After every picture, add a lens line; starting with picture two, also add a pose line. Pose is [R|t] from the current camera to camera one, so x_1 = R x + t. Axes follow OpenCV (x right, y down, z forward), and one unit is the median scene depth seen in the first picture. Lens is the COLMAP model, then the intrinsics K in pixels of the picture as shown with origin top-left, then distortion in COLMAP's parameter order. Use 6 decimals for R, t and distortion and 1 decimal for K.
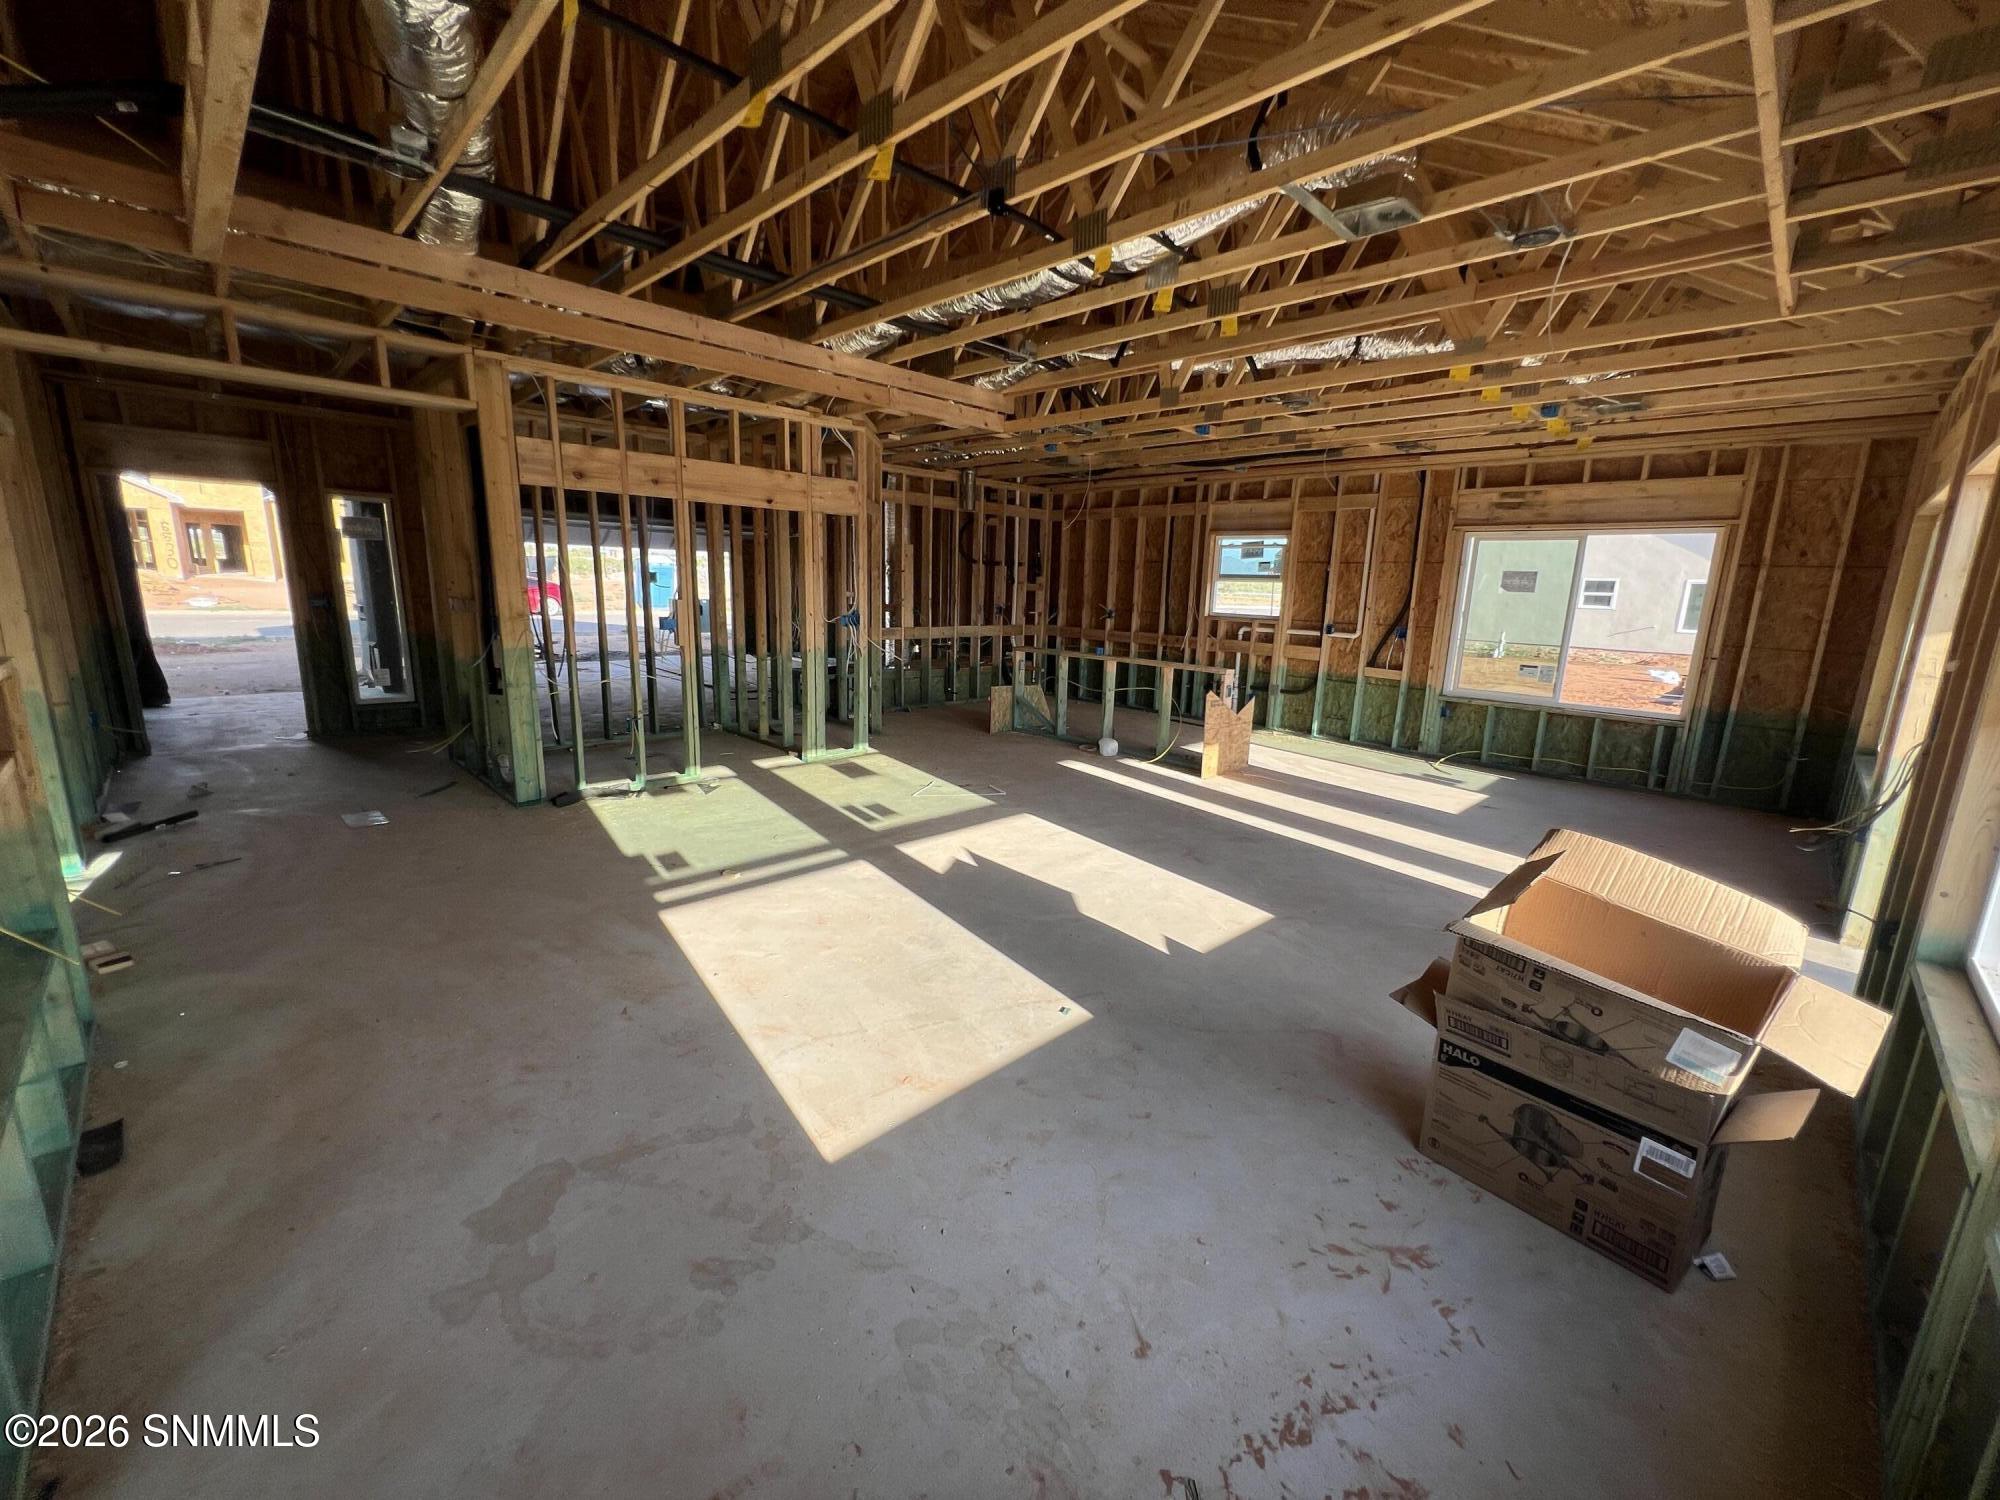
lens RADIAL K [[801.6, 0, 1005.1], [0, 801.6, 749.1], [0, 0, 1]] dist [-0.003240, 0.000381]
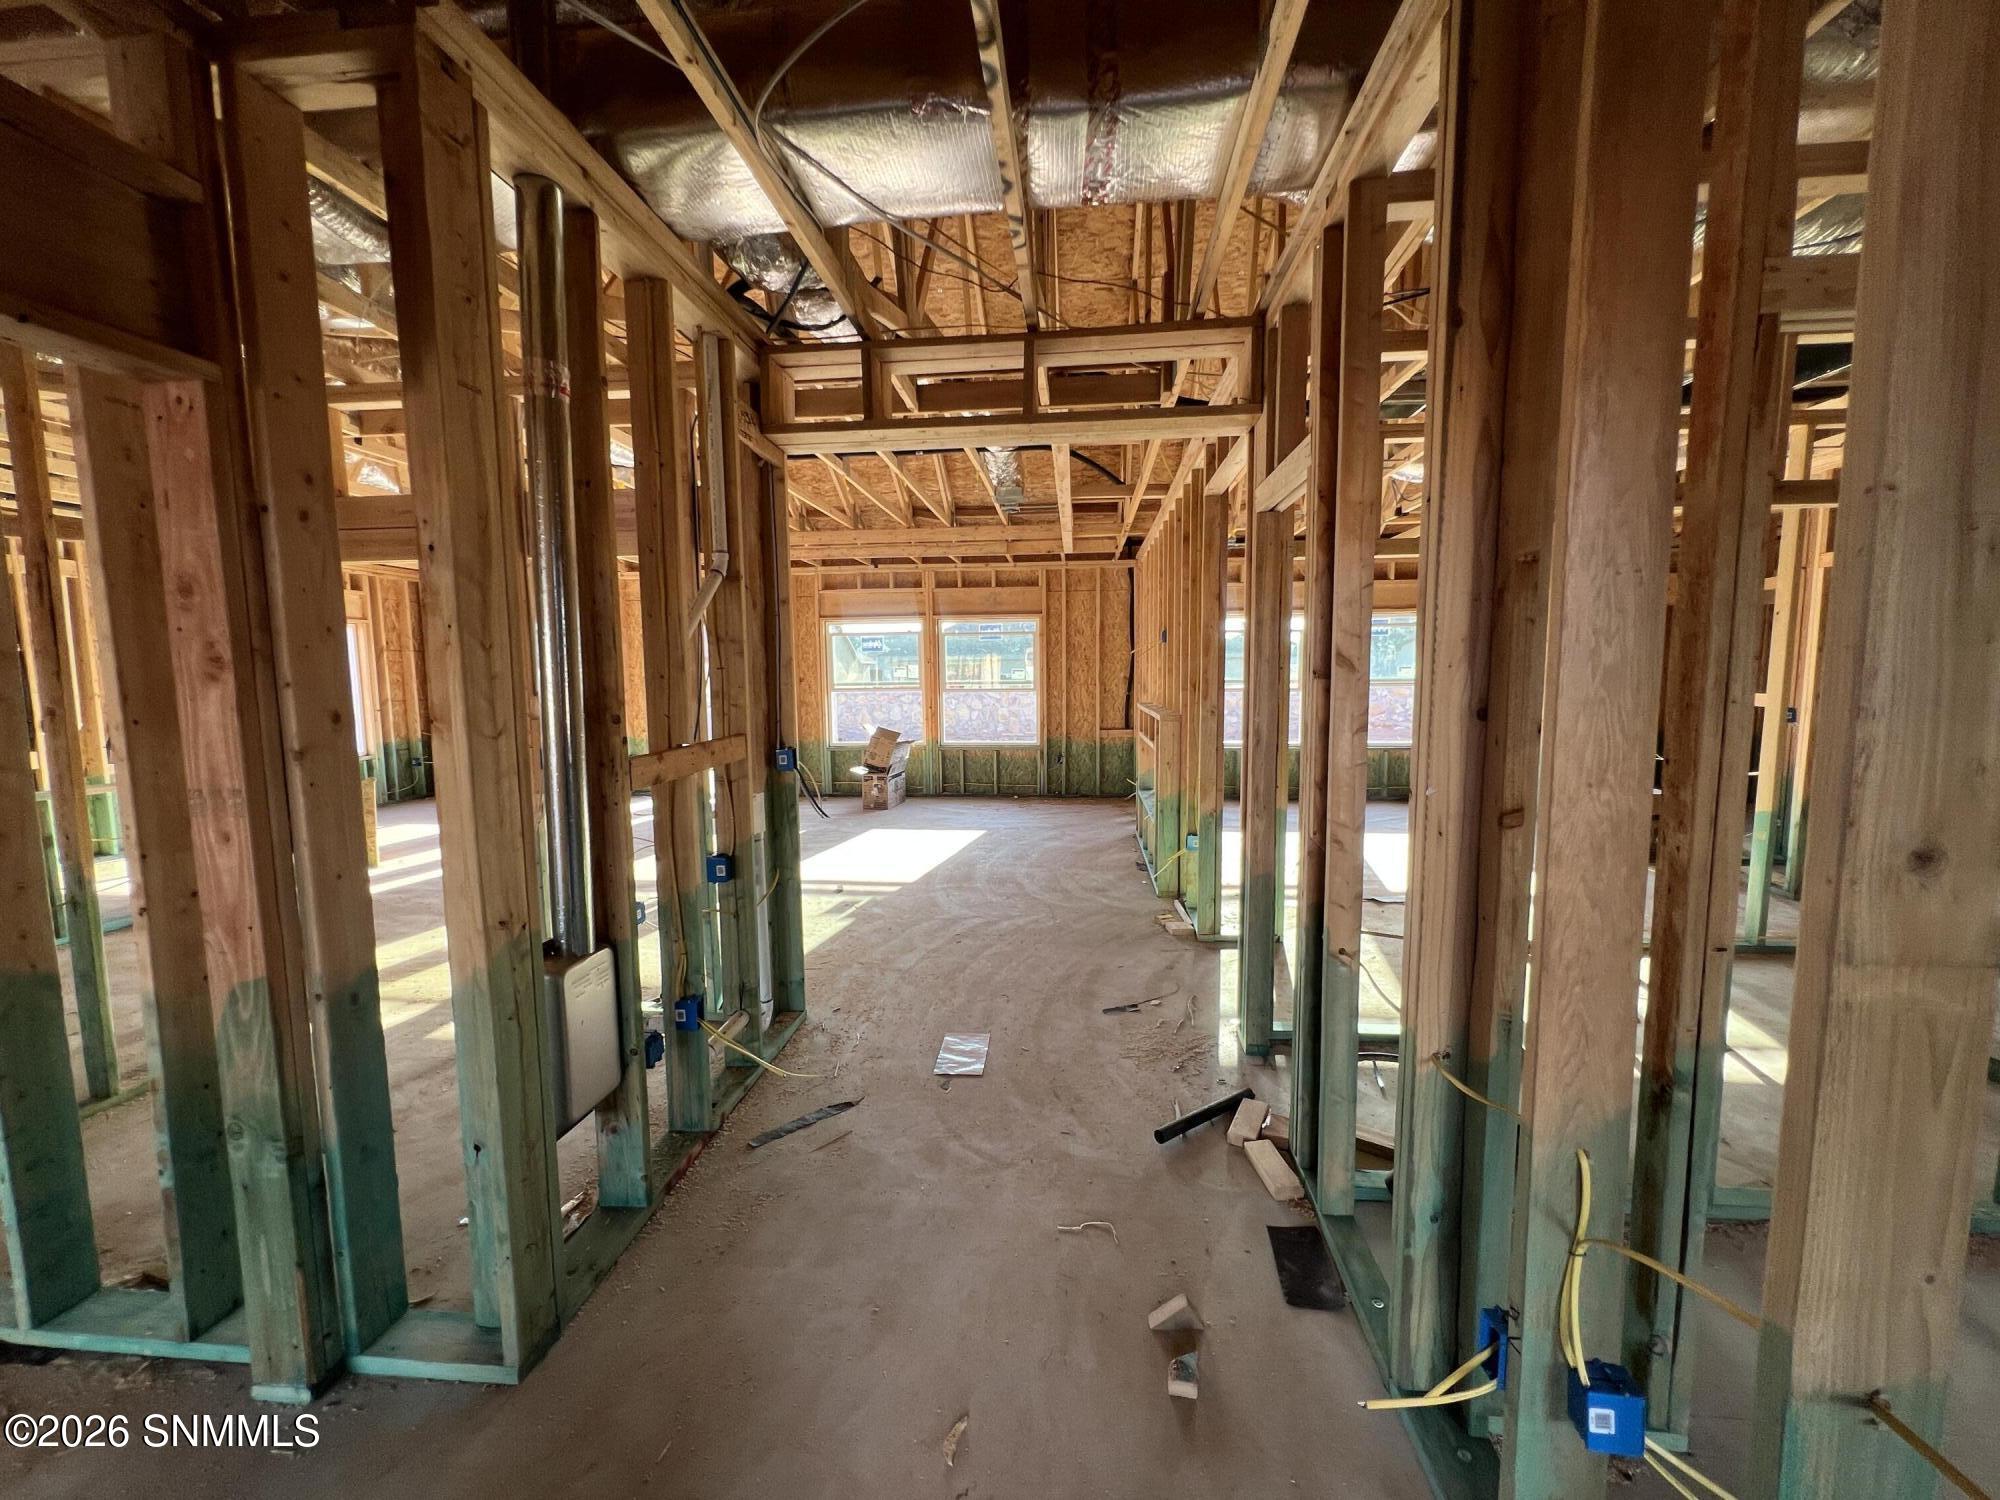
lens RADIAL K [[801.6, 0, 999.1], [0, 801.6, 750.7], [0, 0, 1]] dist [-0.003240, 0.000381]
pose [[-0.632414, -0.100830, 0.768040, -0.845899], [0.147717, 0.957600, 0.247349, -0.202233], [-0.760416, 0.269879, -0.590706, 0.844654]]
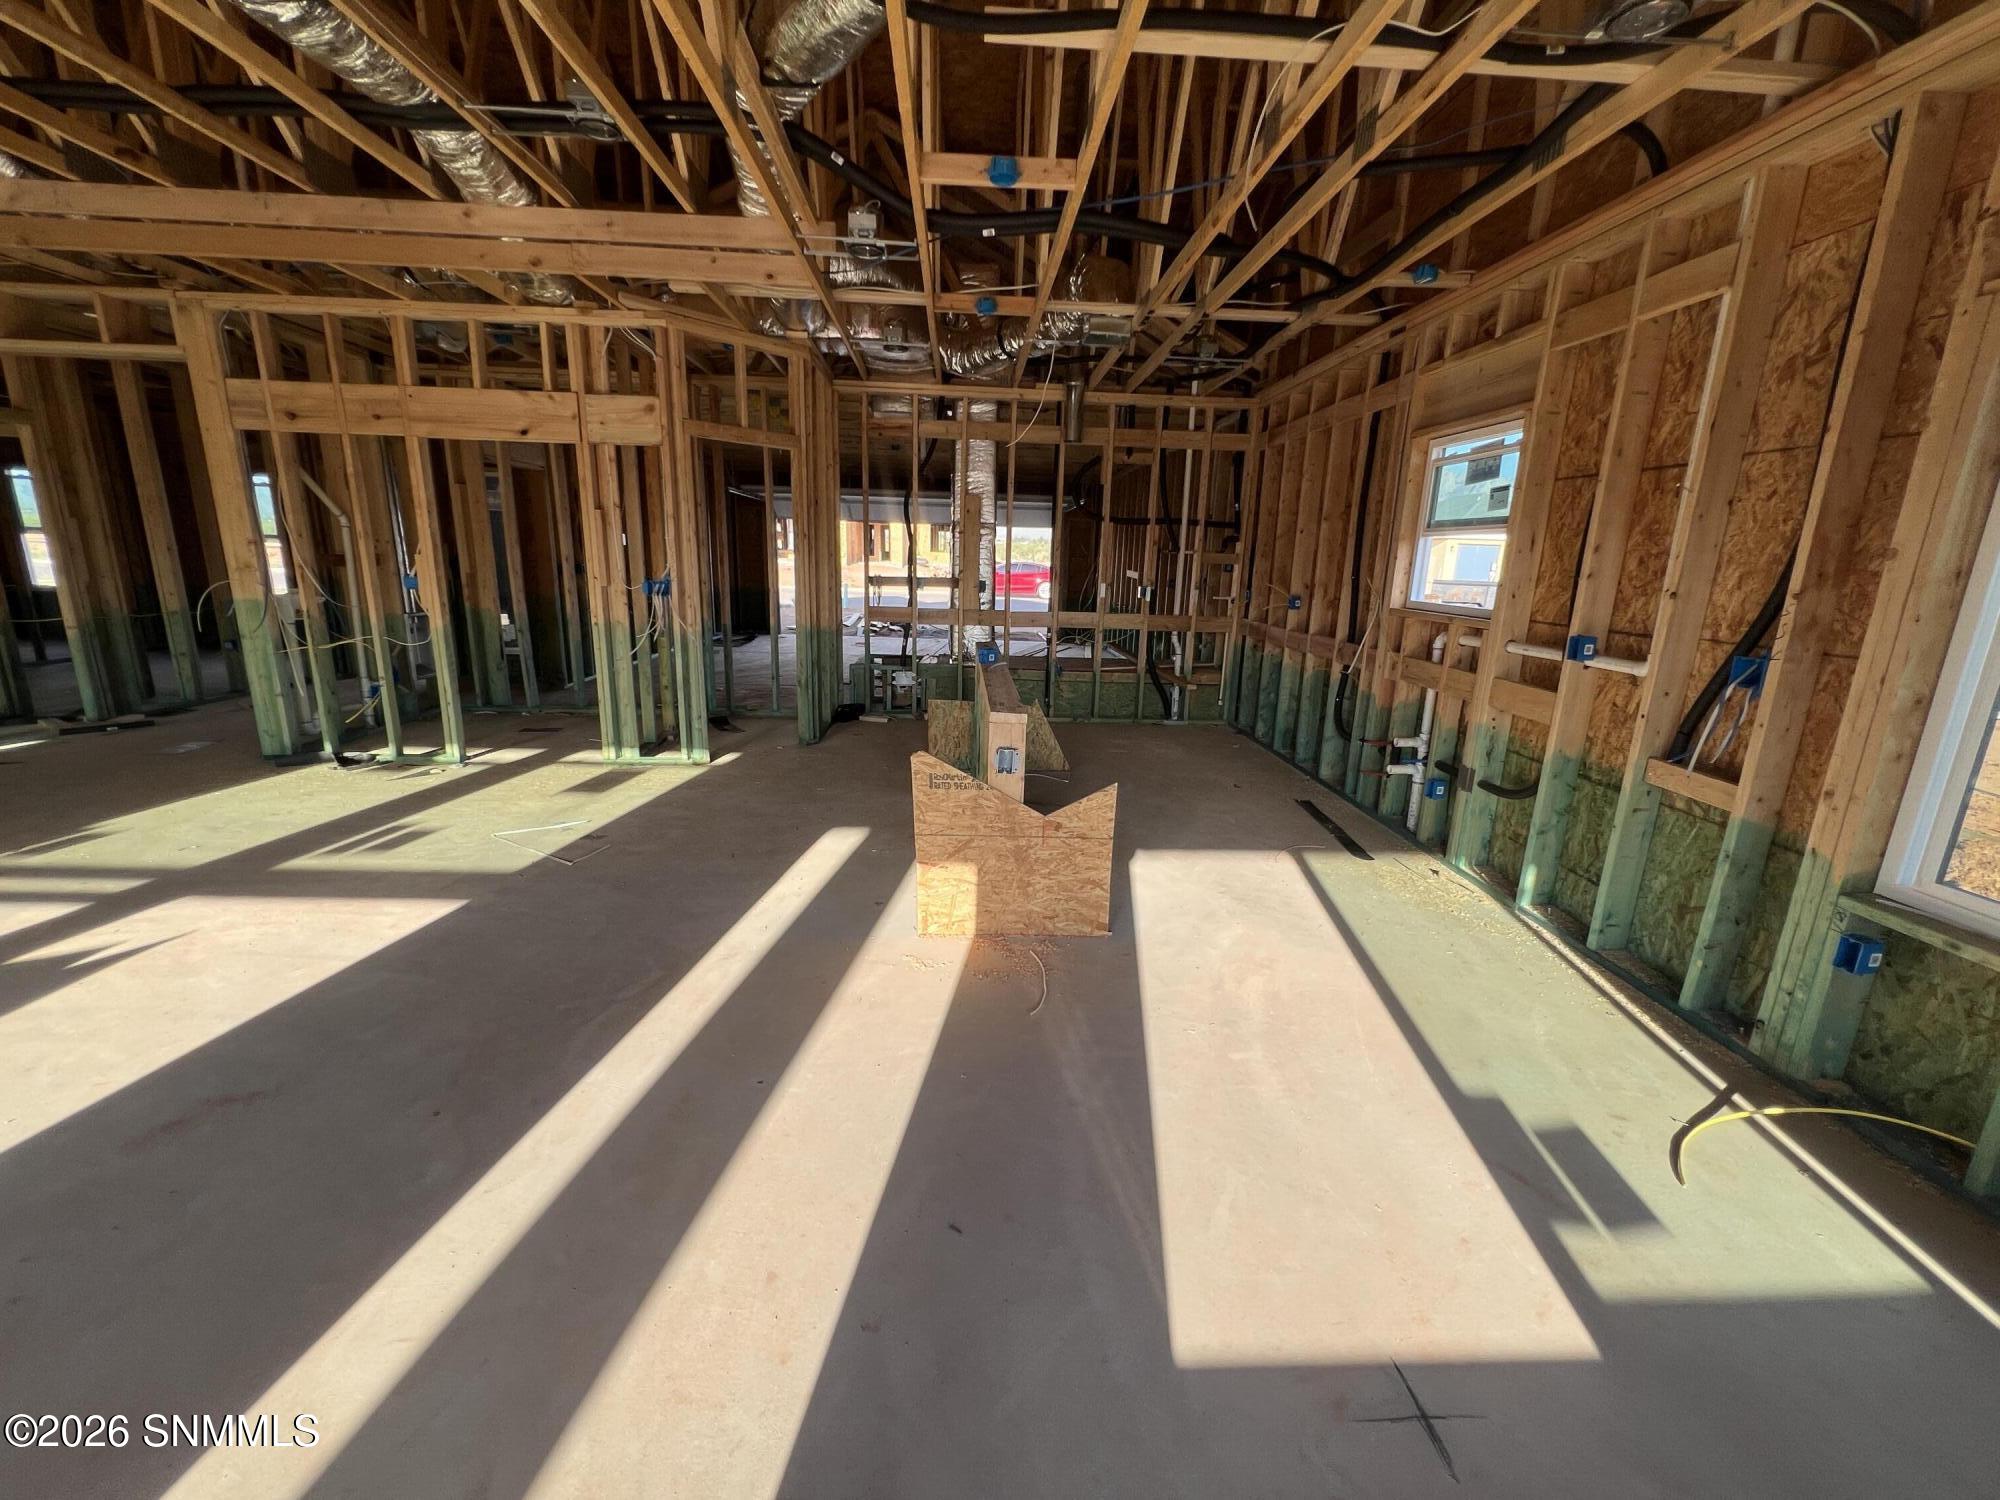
lens RADIAL K [[801.6, 0, 1004.2], [0, 801.6, 748.2], [0, 0, 1]] dist [-0.003240, 0.000381]
pose [[0.745374, 0.149507, -0.649666, 0.492383], [-0.144018, 0.987628, 0.062046, -0.092198], [0.650905, 0.047316, 0.757683, 0.569489]]
